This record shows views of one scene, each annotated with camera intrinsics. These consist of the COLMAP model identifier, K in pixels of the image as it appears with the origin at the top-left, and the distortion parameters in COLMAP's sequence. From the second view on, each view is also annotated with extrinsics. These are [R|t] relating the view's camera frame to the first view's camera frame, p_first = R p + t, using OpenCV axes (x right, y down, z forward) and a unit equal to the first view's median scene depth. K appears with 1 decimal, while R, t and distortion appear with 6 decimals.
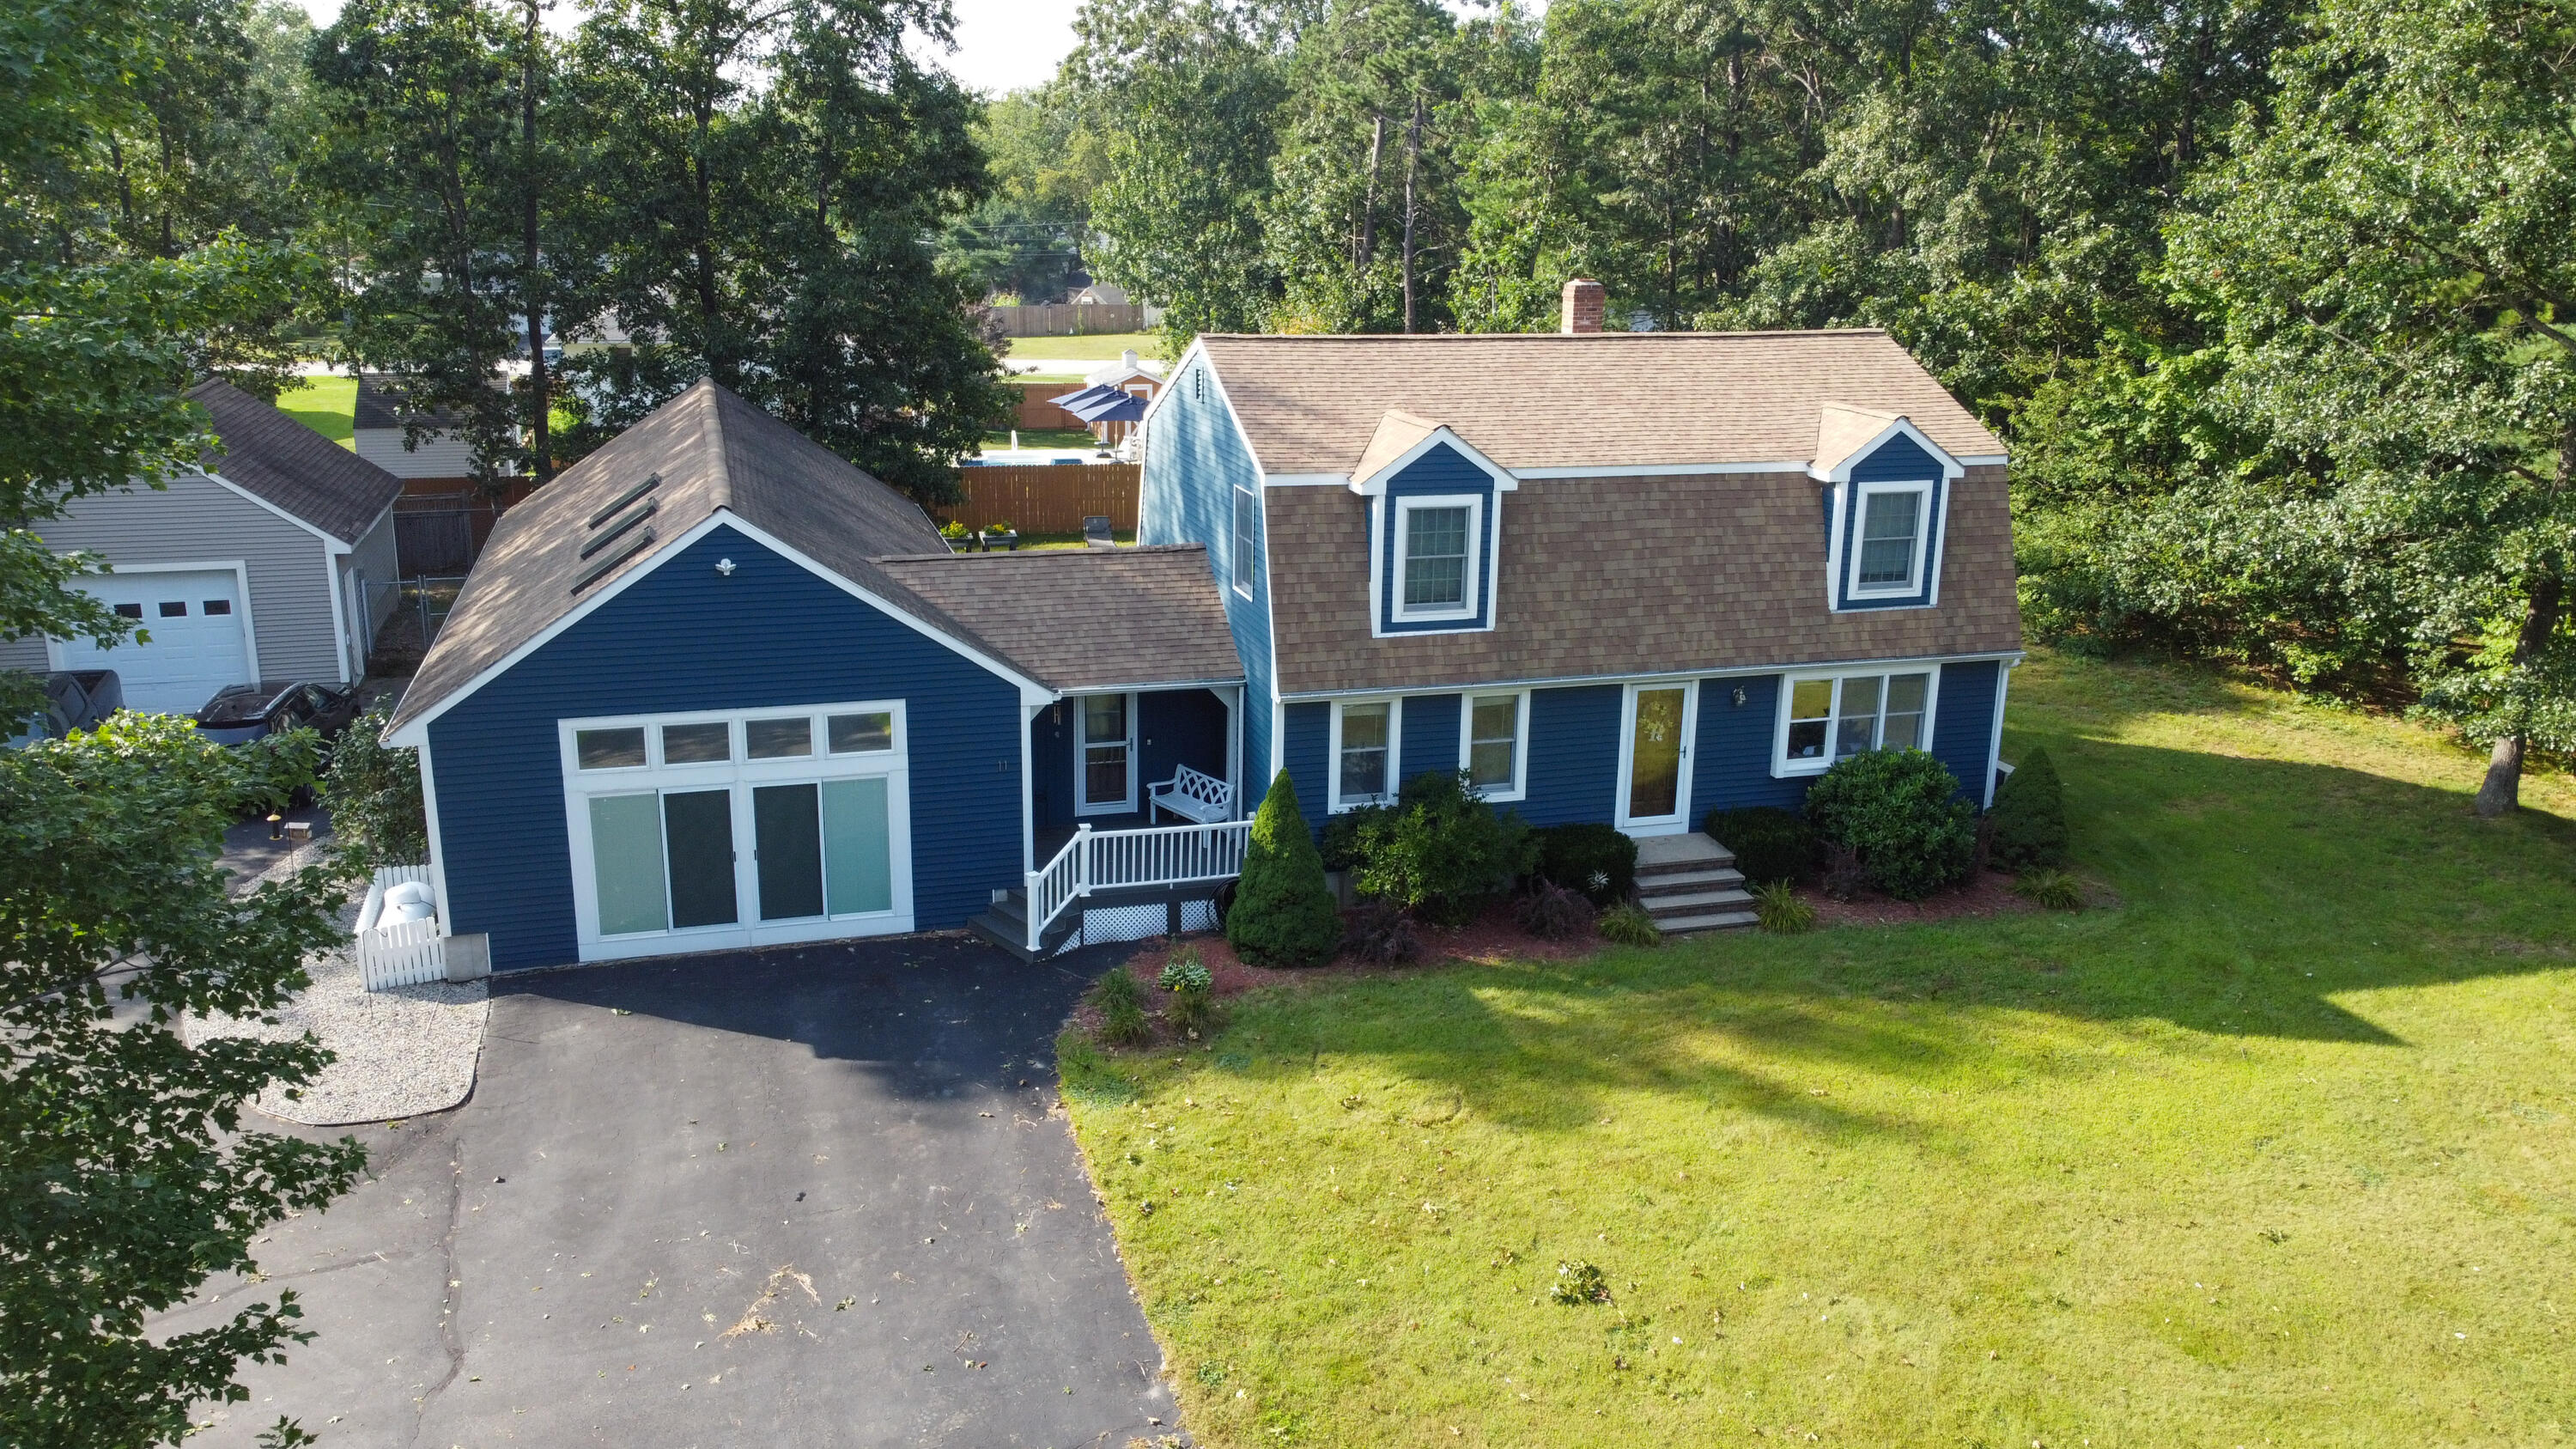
lens RADIAL K [[1950.8, 0, 1277.1], [0, 1950.8, 725.5], [0, 0, 1]] dist [0.003148, -0.013304]
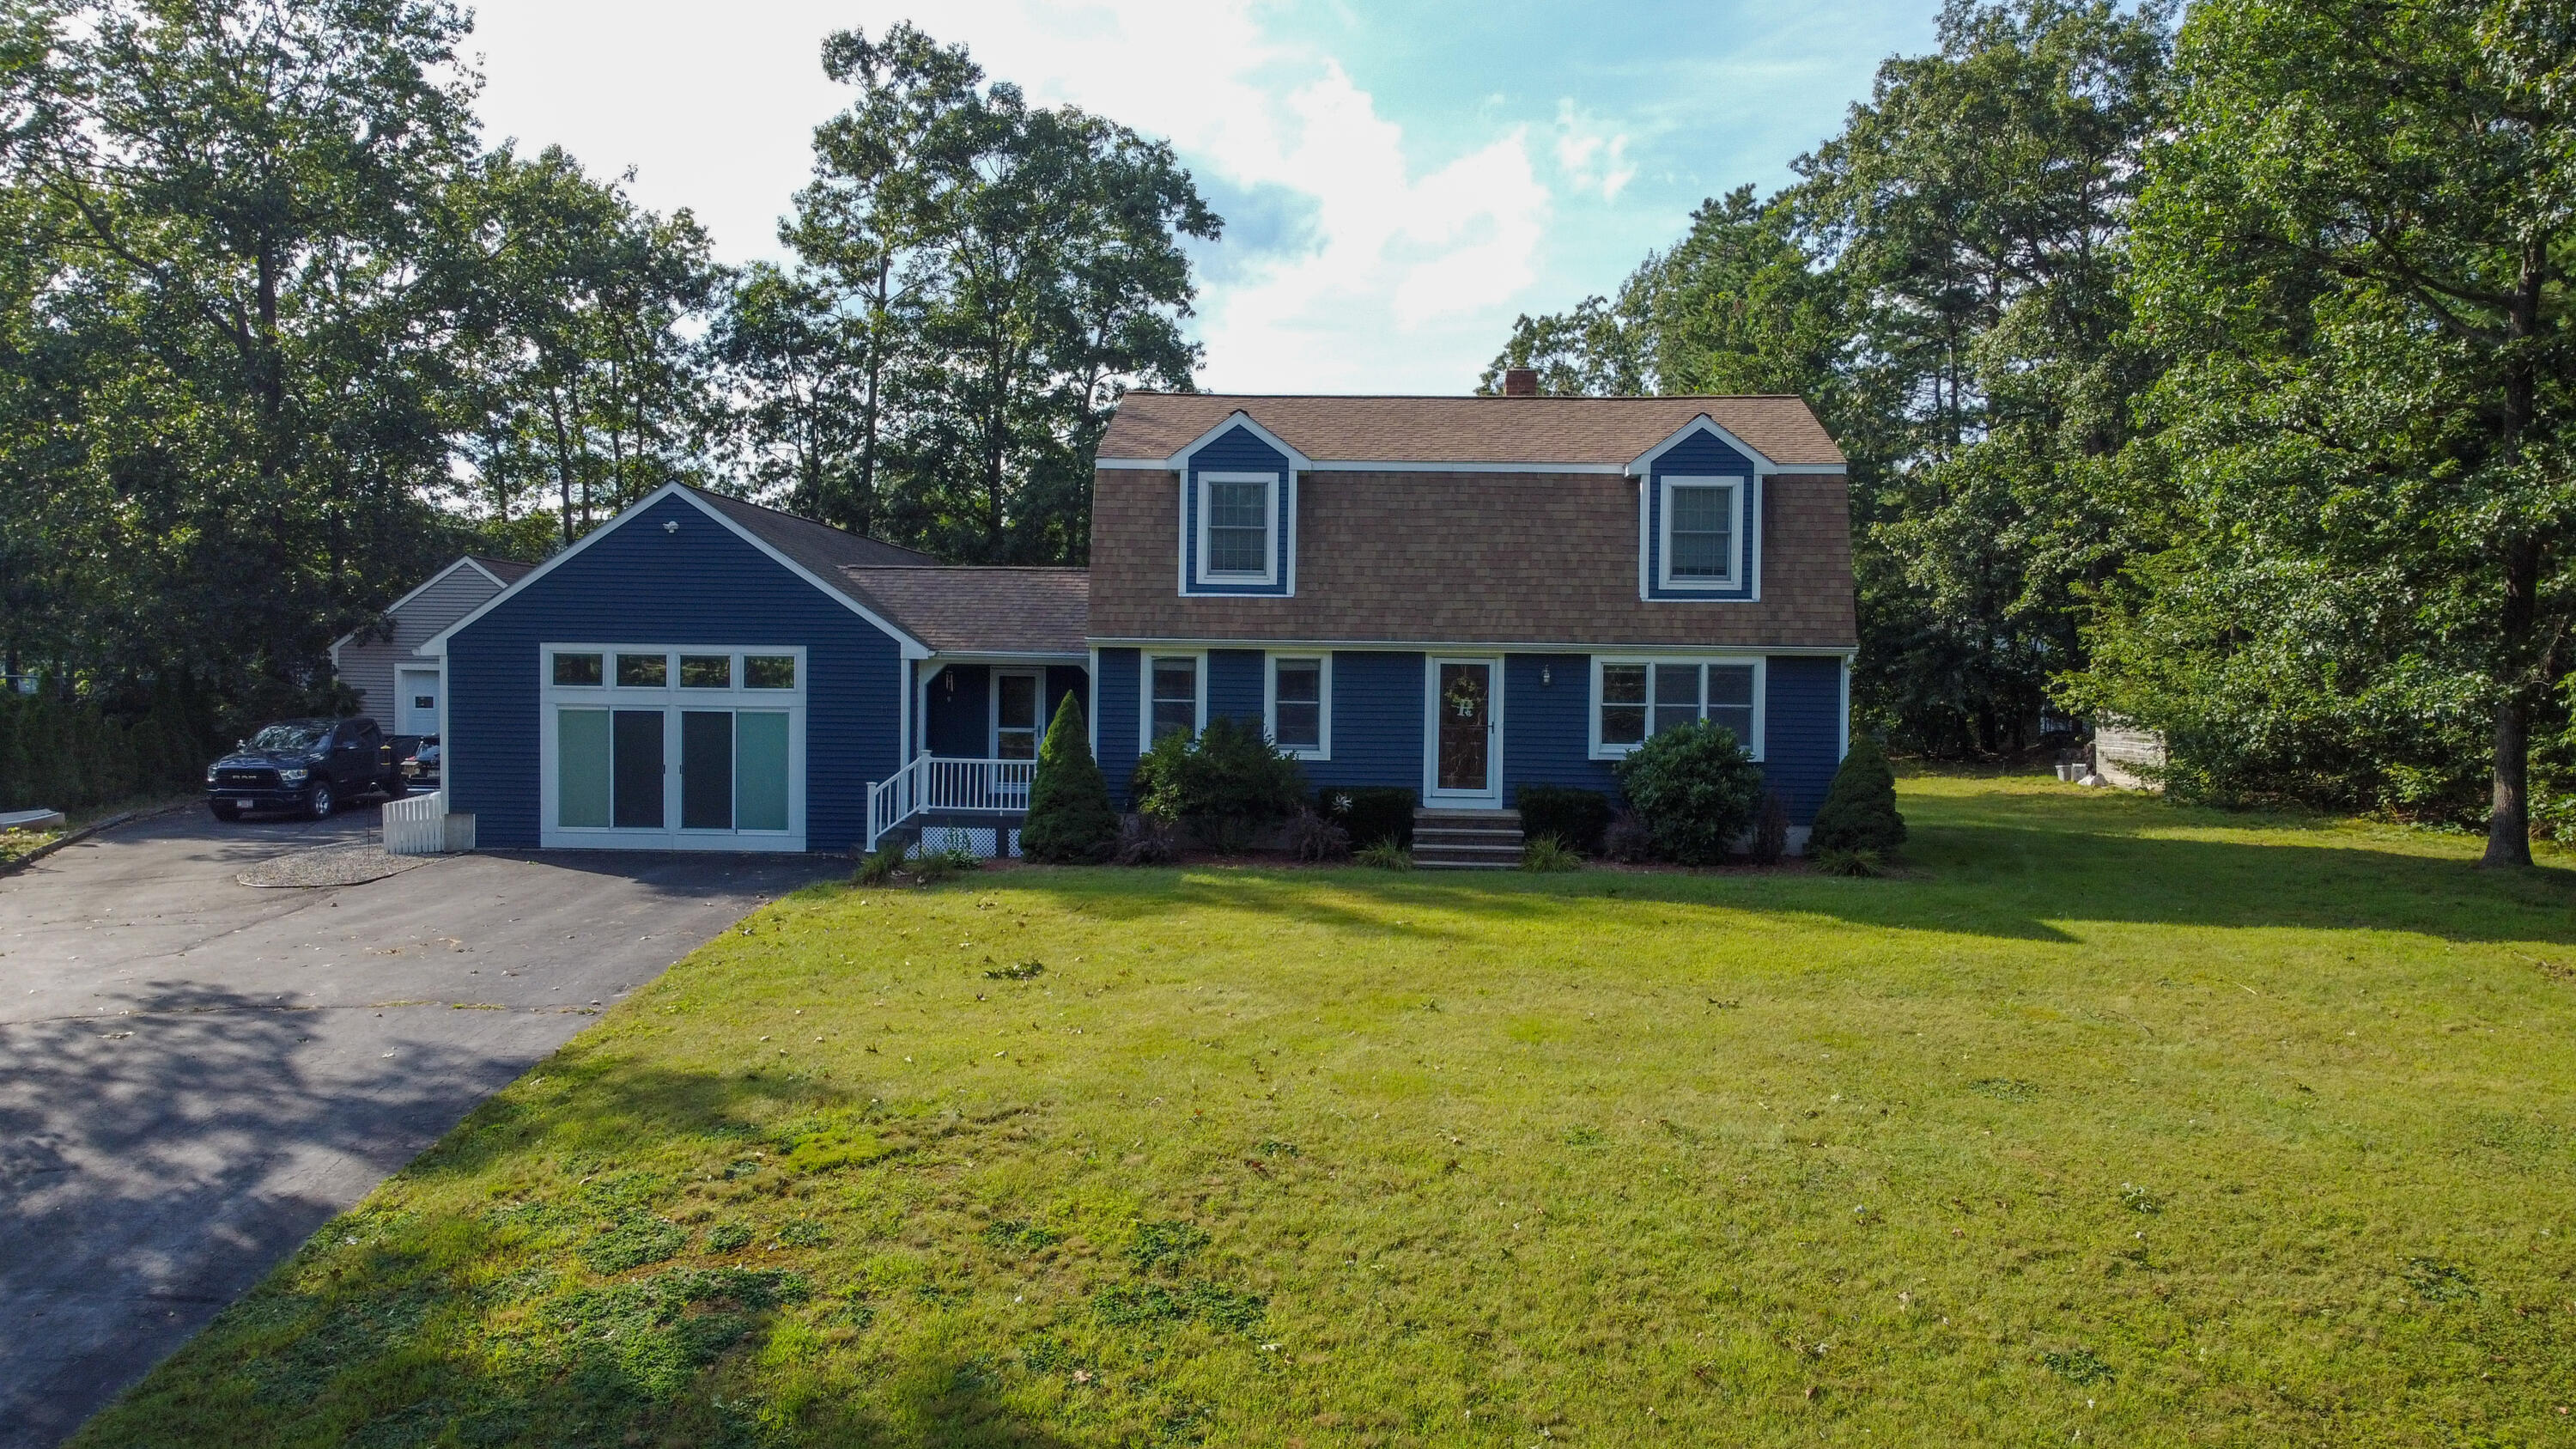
lens RADIAL K [[1950.8, 0, 1277.0], [0, 1950.8, 722.6], [0, 0, 1]] dist [0.003148, -0.013304]
pose [[0.943257, 0.003882, -0.332040, 0.479095], [-0.087466, 0.967525, -0.237161, 0.289220], [0.320337, 0.252746, 0.912964, 0.002470]]
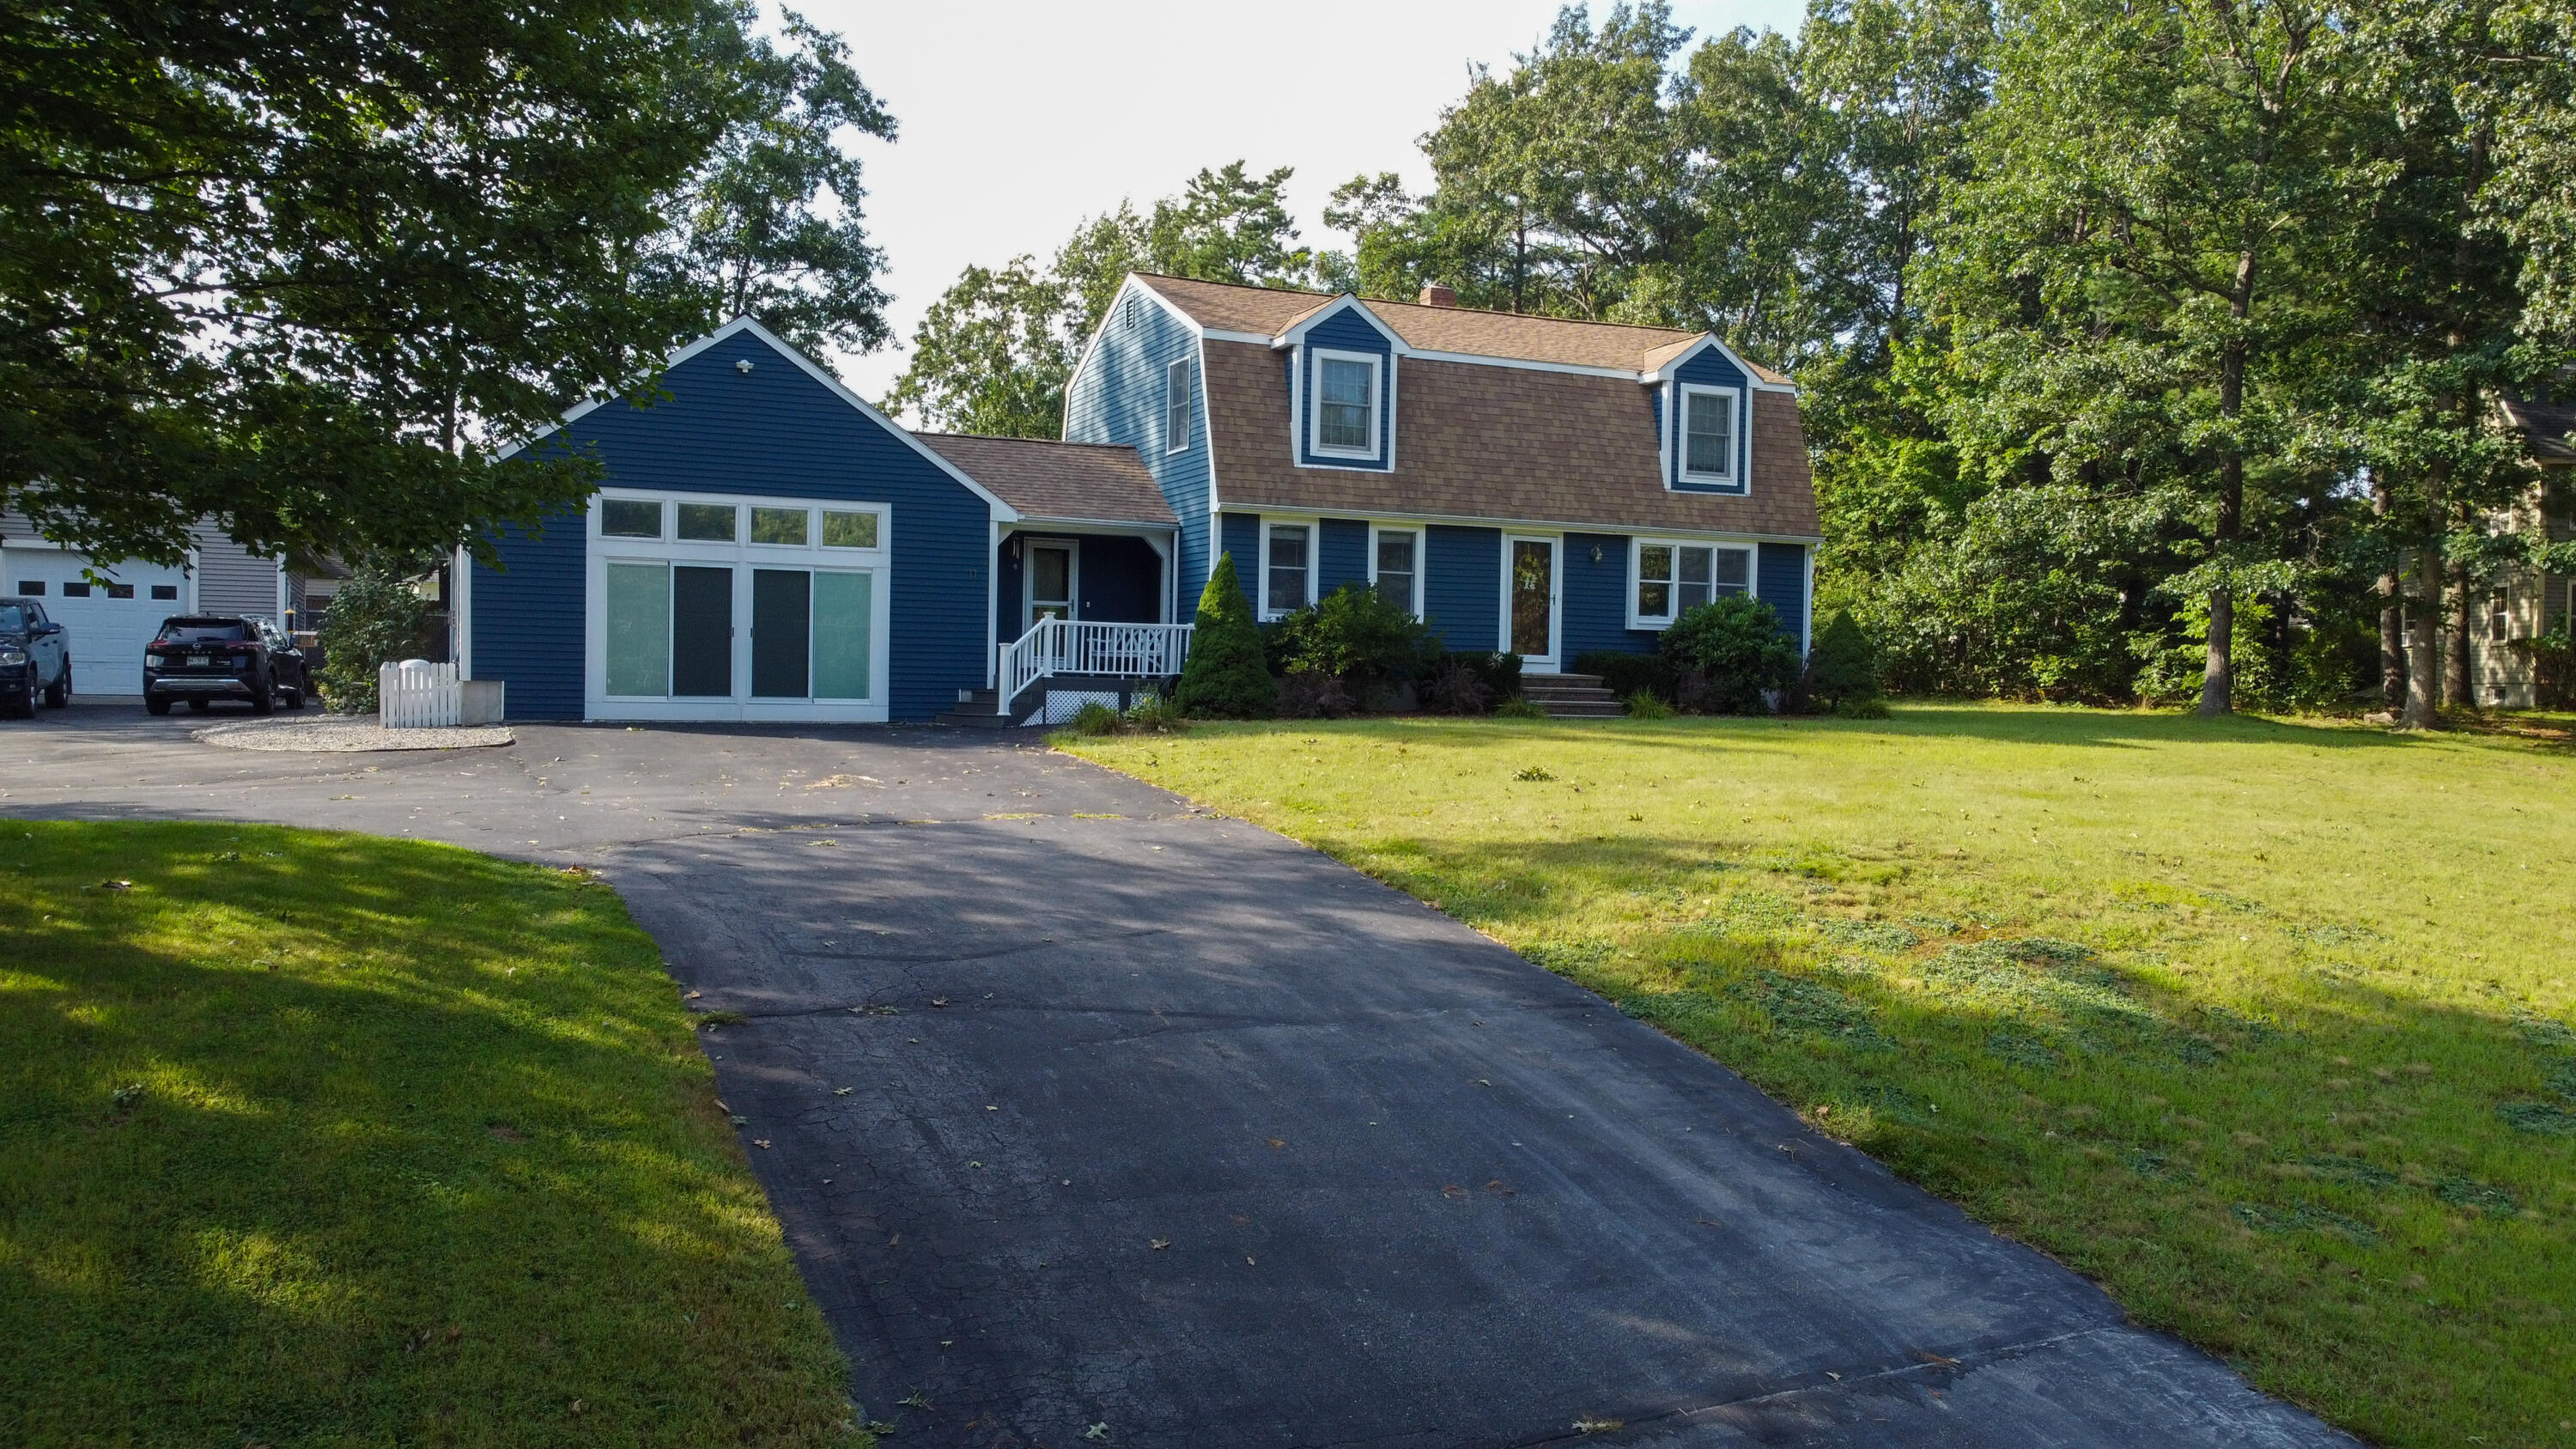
lens RADIAL K [[1950.8, 0, 1276.9], [0, 1950.8, 721.6], [0, 0, 1]] dist [0.003148, -0.013304]
pose [[0.992766, 0.000512, 0.120063, -0.102212], [0.029305, 0.968715, -0.246441, 0.391906], [-0.116433, 0.248177, 0.961692, -0.089111]]
